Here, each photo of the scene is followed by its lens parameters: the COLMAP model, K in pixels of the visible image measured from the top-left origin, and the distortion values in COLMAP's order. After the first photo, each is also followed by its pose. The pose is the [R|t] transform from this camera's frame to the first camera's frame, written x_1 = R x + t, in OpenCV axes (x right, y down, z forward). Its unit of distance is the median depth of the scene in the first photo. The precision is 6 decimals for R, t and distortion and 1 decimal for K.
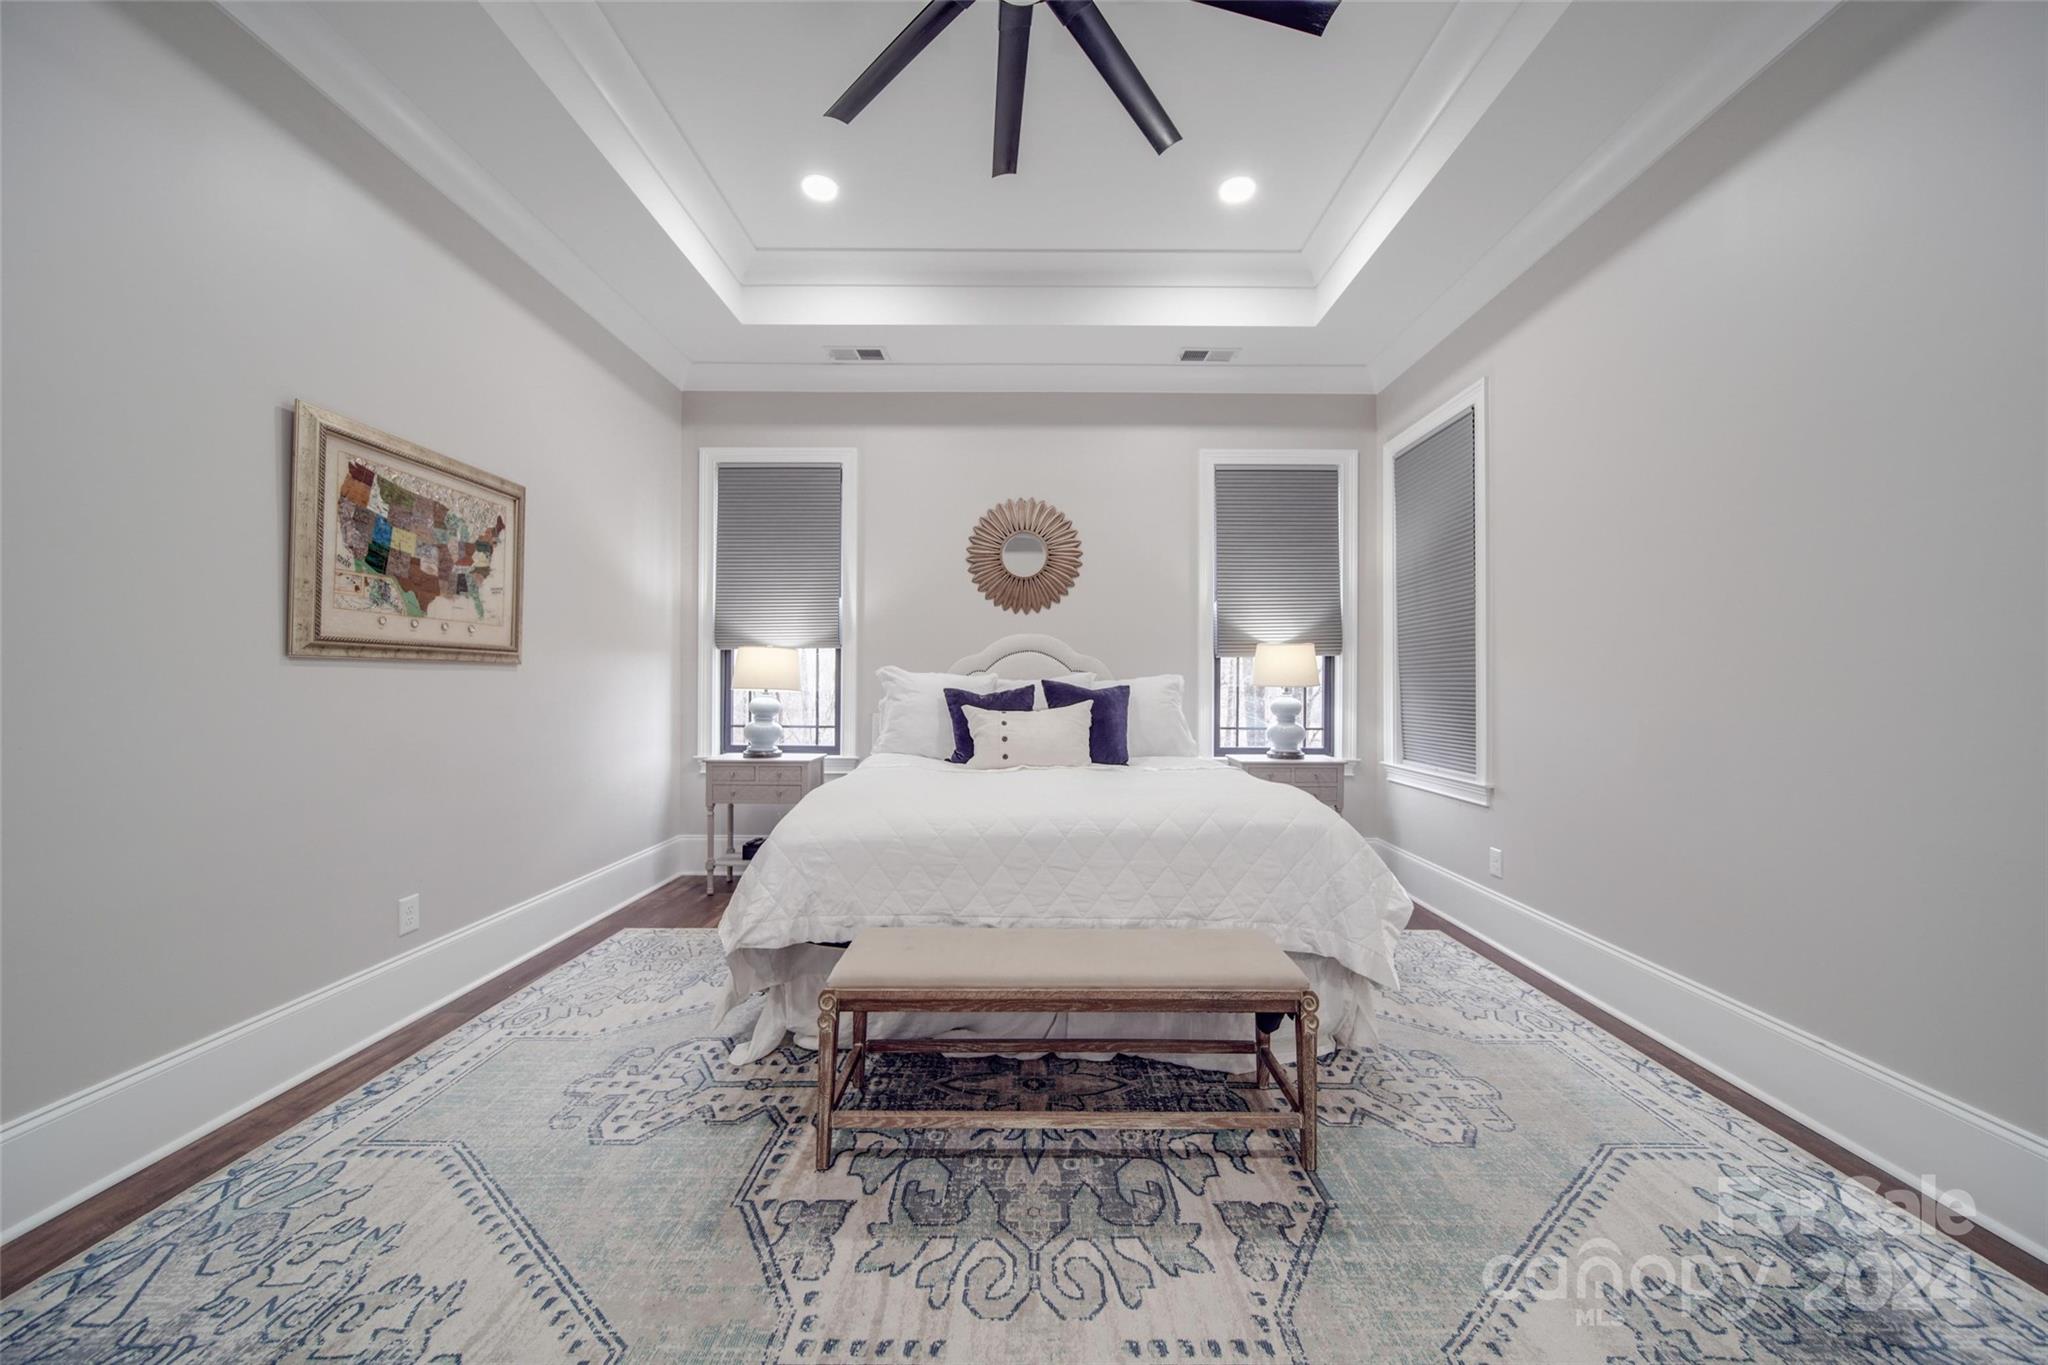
lens RADIAL K [[723.5, 0, 1024.5], [0, 723.5, 680.1], [0, 0, 1]] dist [0.001492, -0.001585]
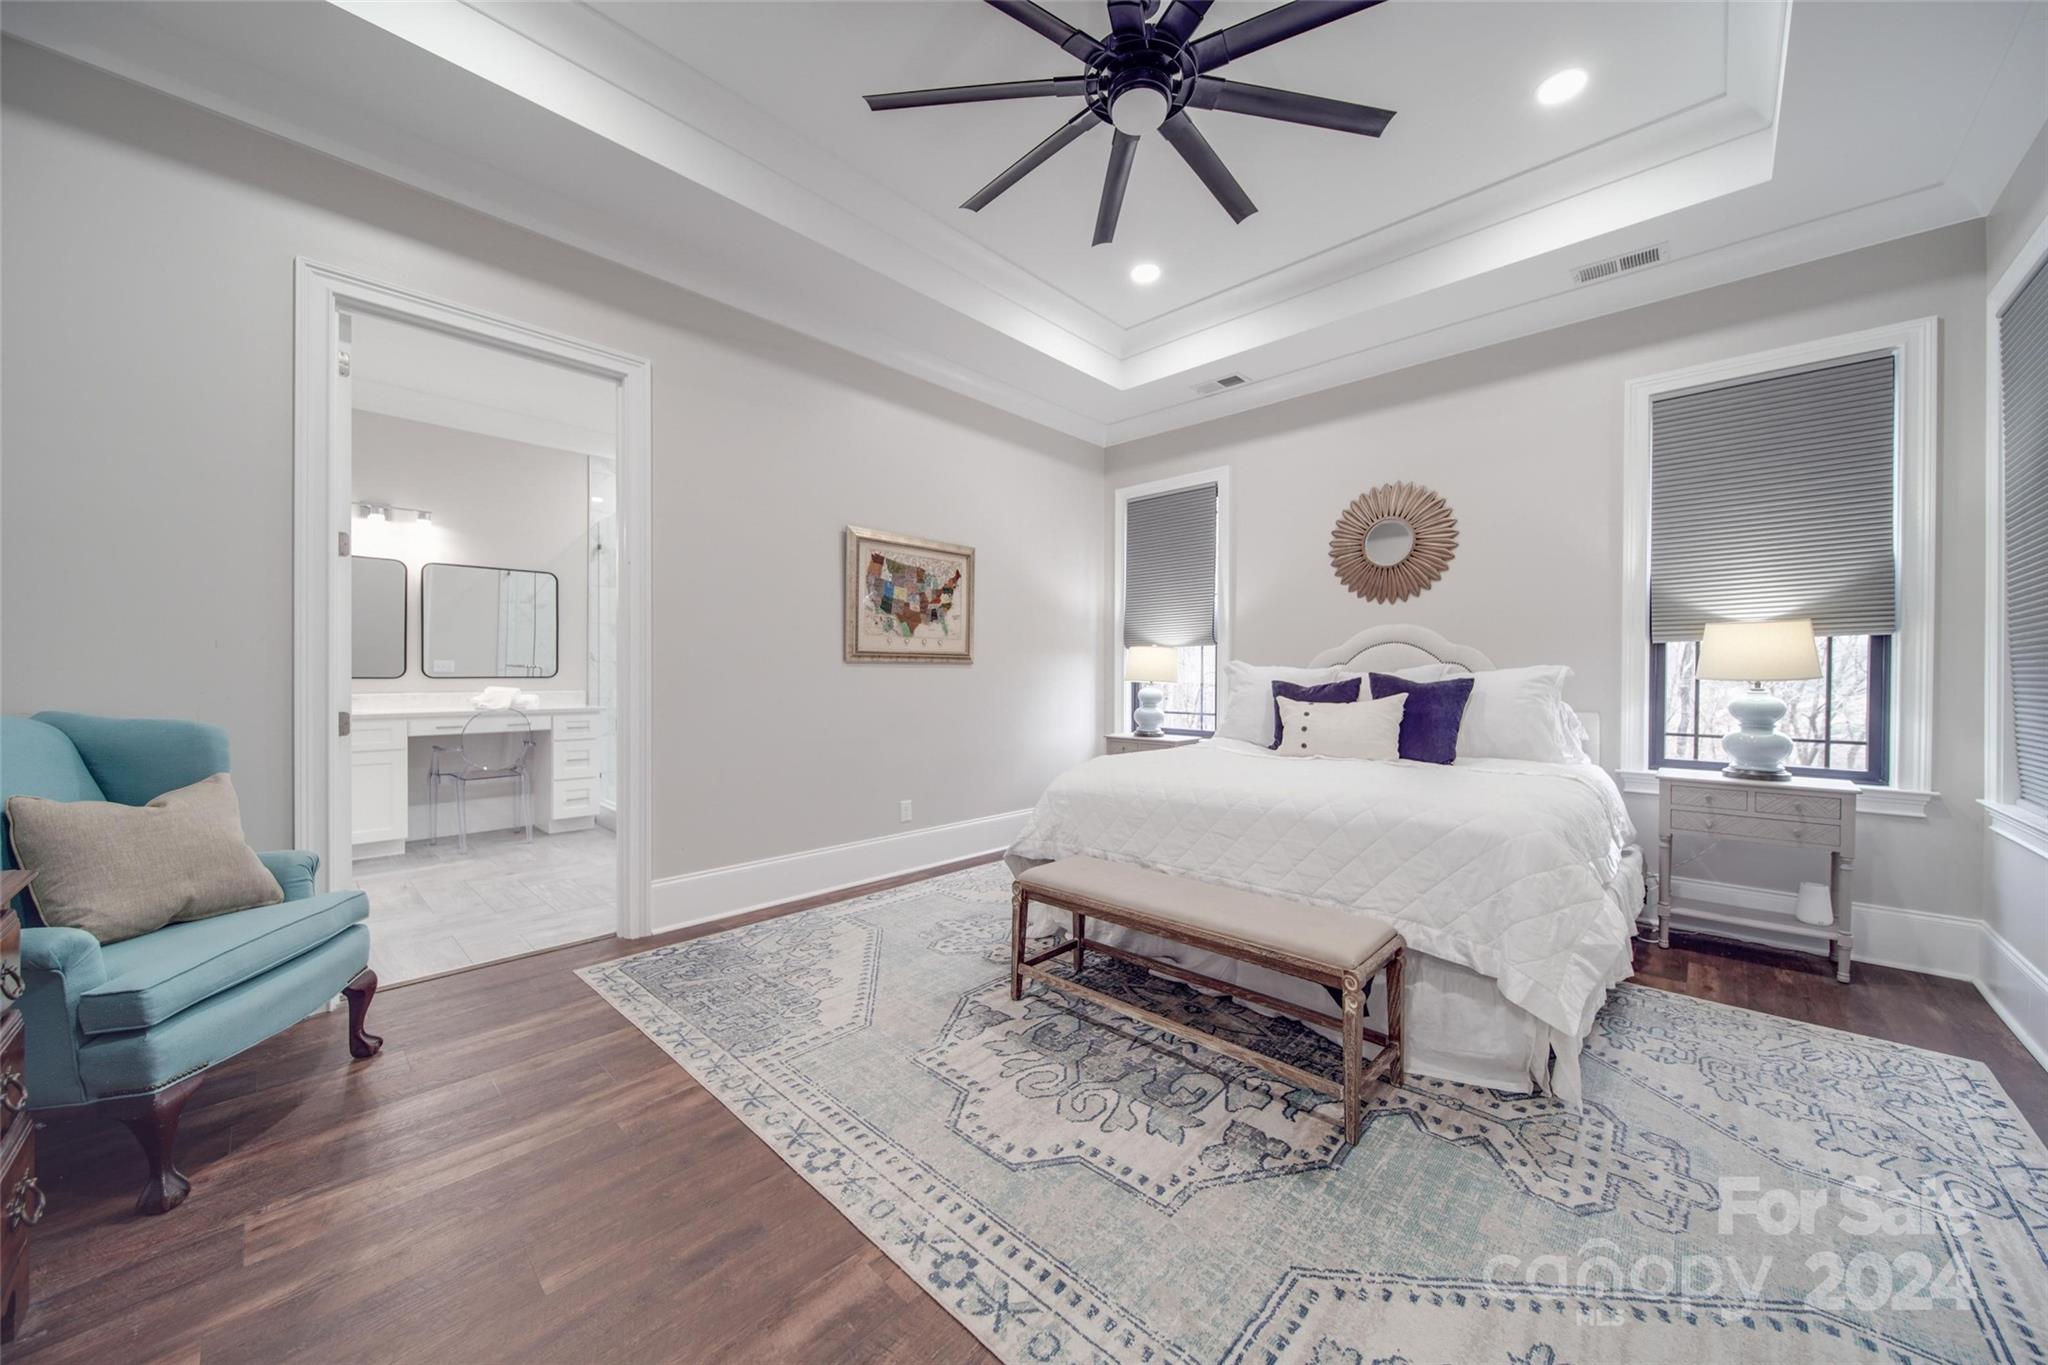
lens RADIAL K [[723.5, 0, 1033.8], [0, 723.5, 680.6], [0, 0, 1]] dist [0.001492, -0.001585]
pose [[0.731761, 0.003659, -0.681551, 0.511437], [0.003014, 0.999958, 0.008605, 0.001521], [0.681554, -0.008351, 0.731720, -0.043596]]
